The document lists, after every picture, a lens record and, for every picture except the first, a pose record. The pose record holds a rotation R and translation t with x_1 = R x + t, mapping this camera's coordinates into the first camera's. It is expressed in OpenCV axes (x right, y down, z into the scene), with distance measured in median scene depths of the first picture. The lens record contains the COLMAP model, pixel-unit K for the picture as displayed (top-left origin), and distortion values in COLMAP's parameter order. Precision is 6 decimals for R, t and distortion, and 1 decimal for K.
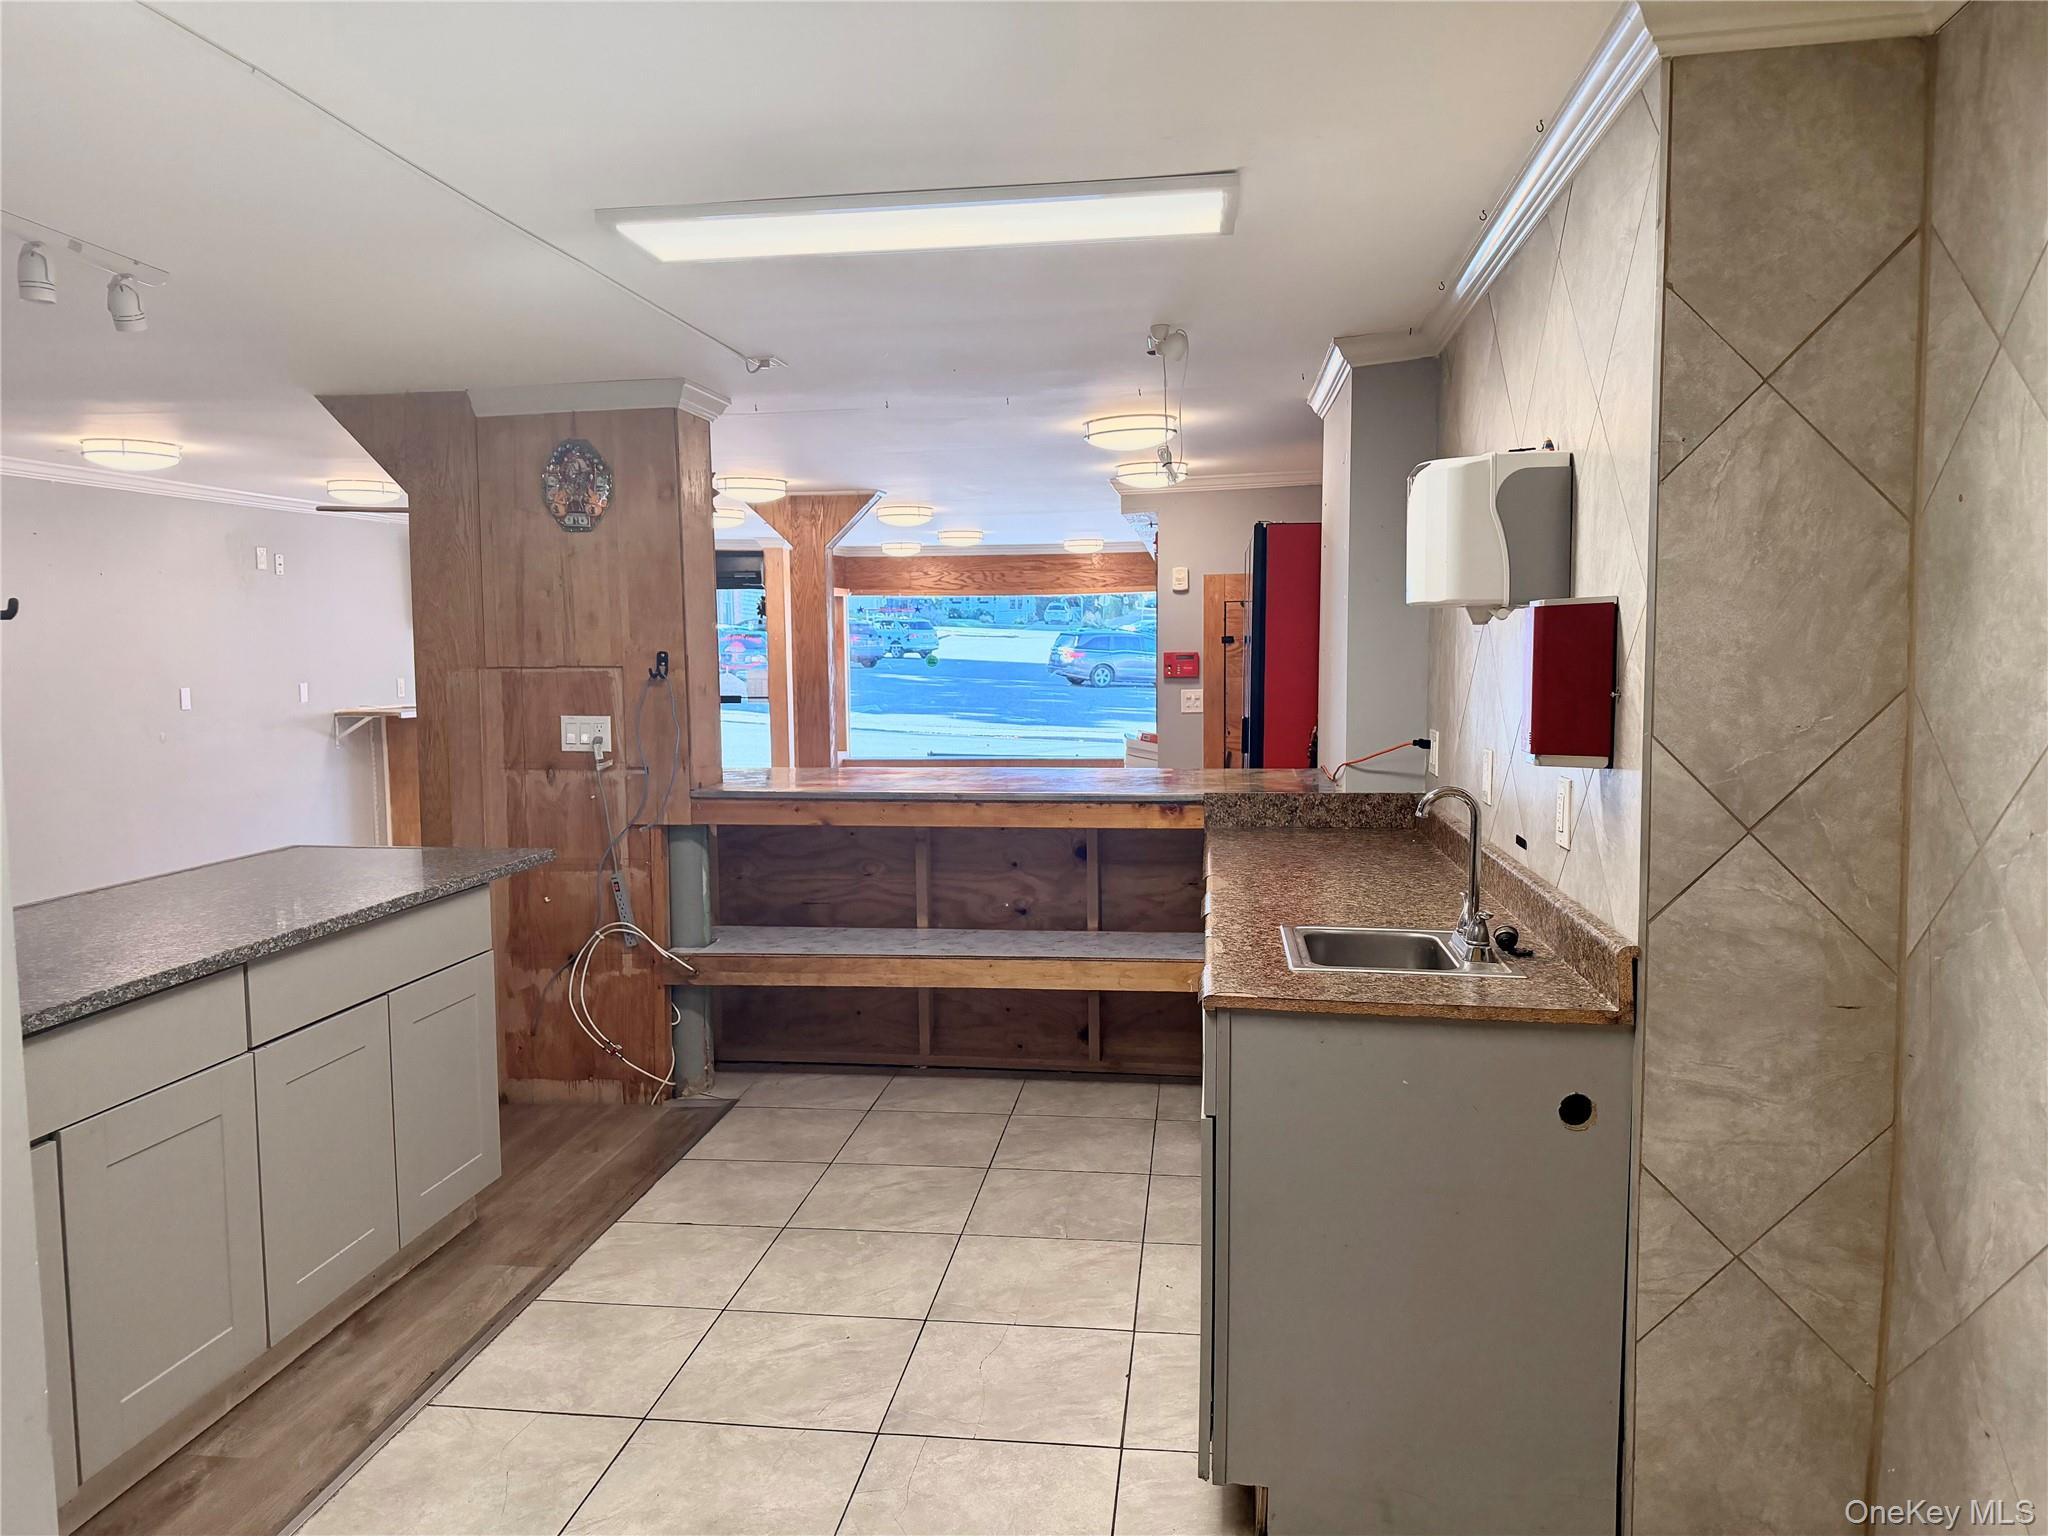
lens RADIAL K [[1435.3, 0, 1038.5], [0, 1435.3, 786.3], [0, 0, 1]] dist [0.080909, -0.107035]
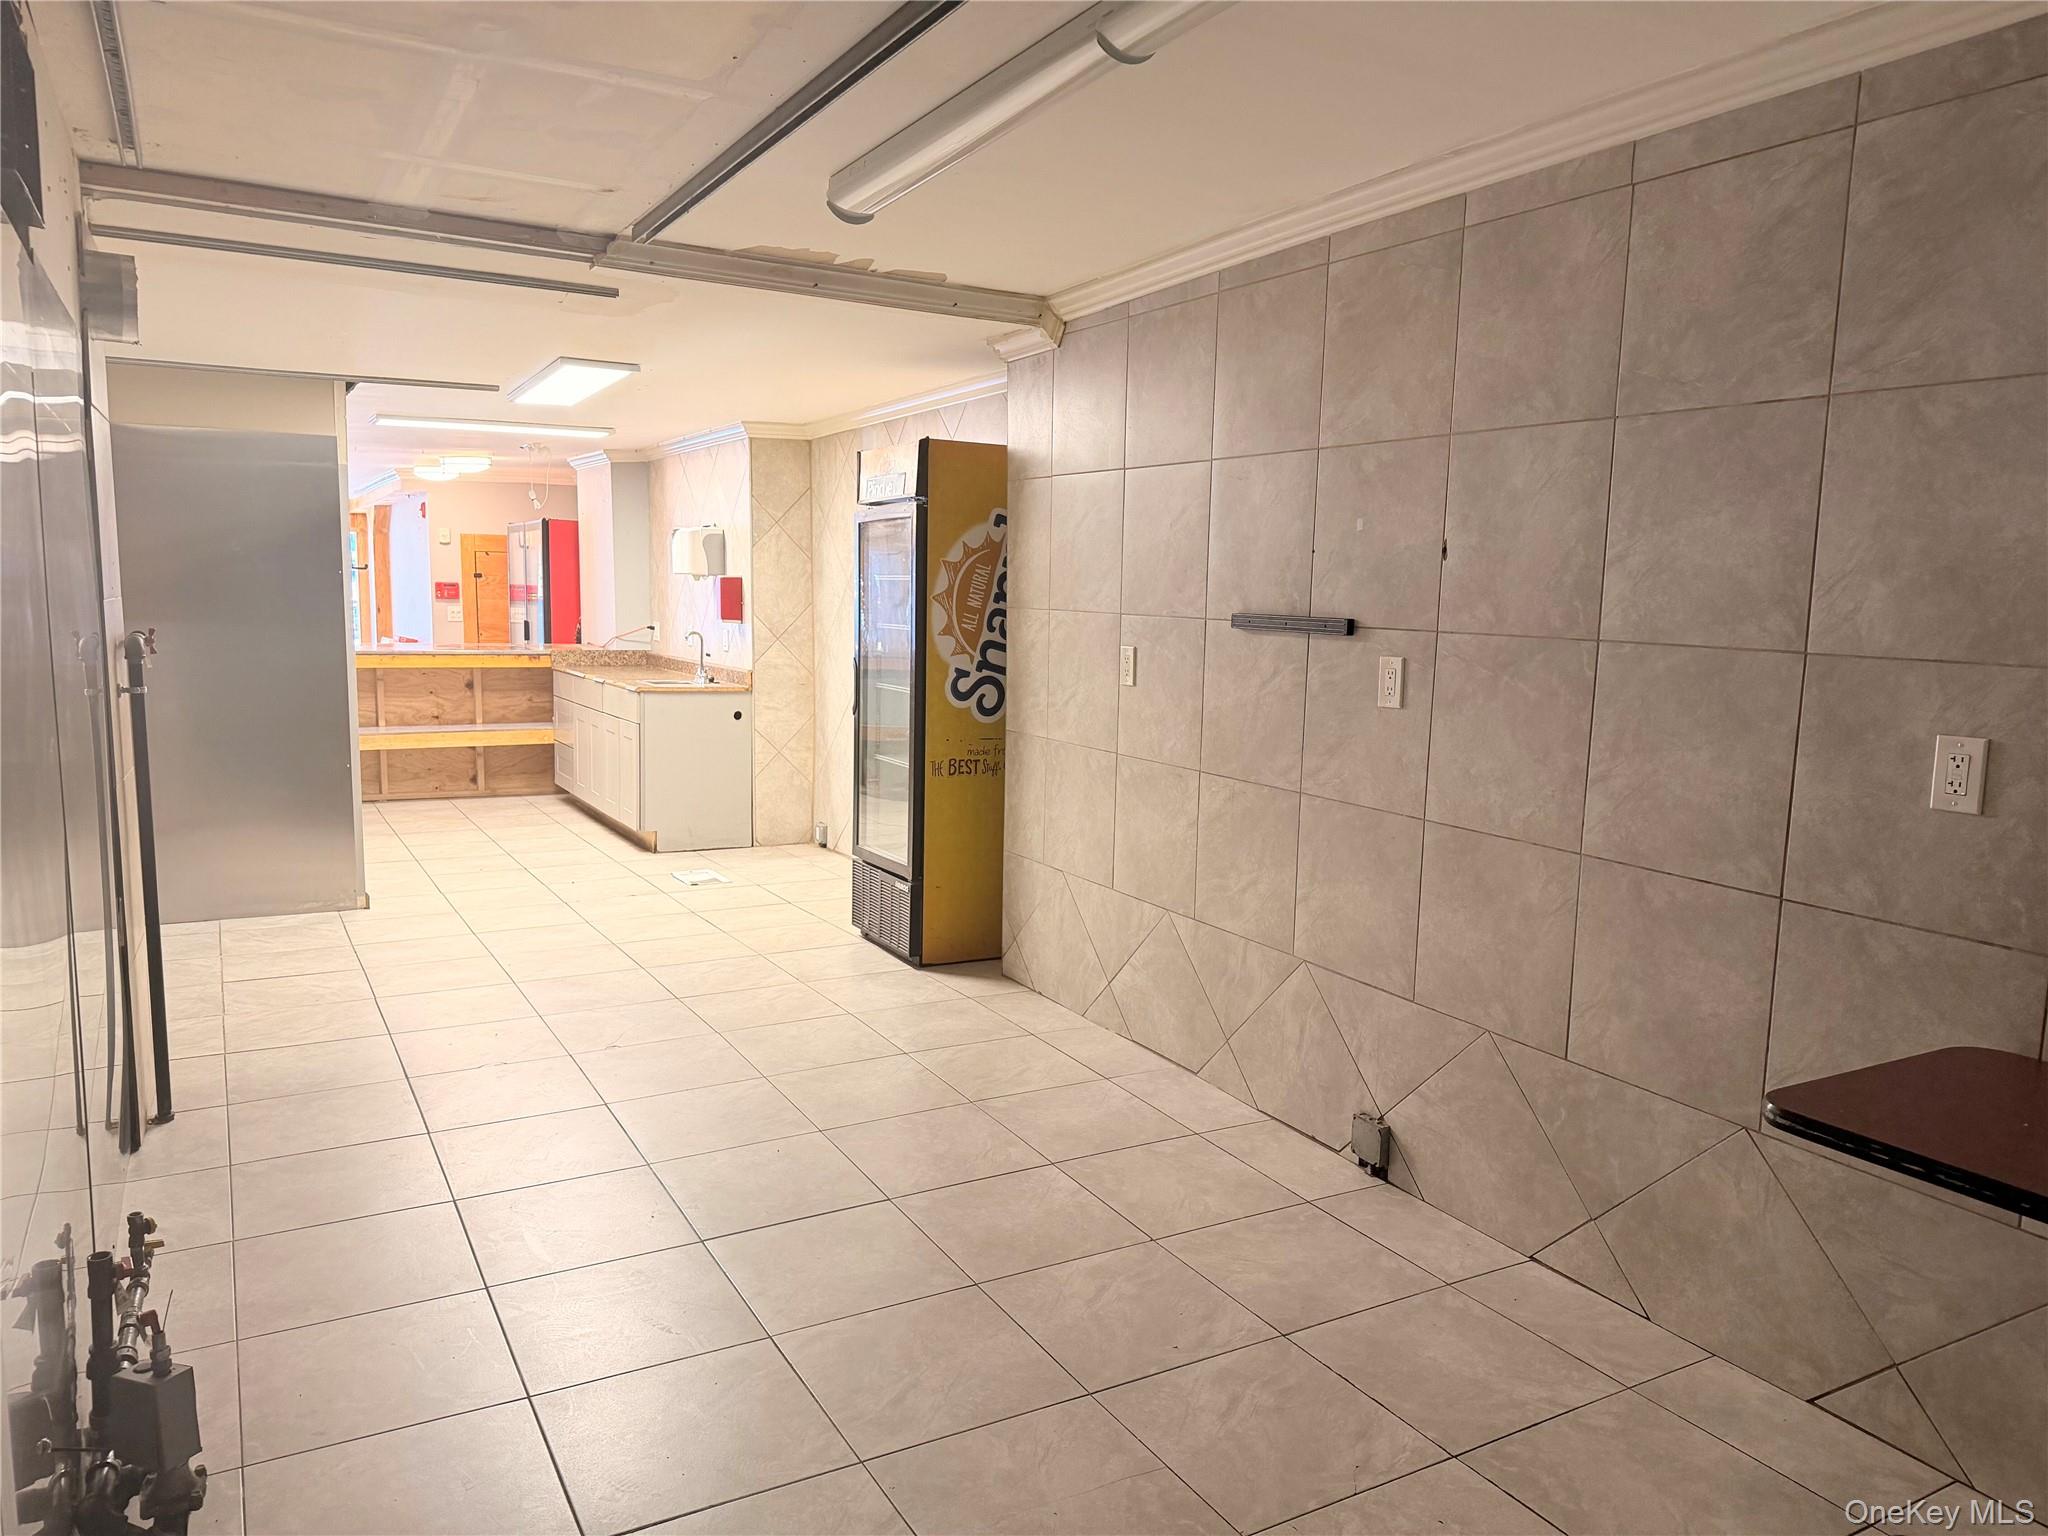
lens RADIAL K [[1415.7, 0, 1023.6], [0, 1415.7, 779.1], [0, 0, 1]] dist [0.080314, -0.096590]
pose [[0.809766, -0.051650, 0.584475, -1.103126], [0.027574, 0.998367, 0.050022, 0.211983], [-0.586105, -0.024390, 0.809868, -2.237669]]
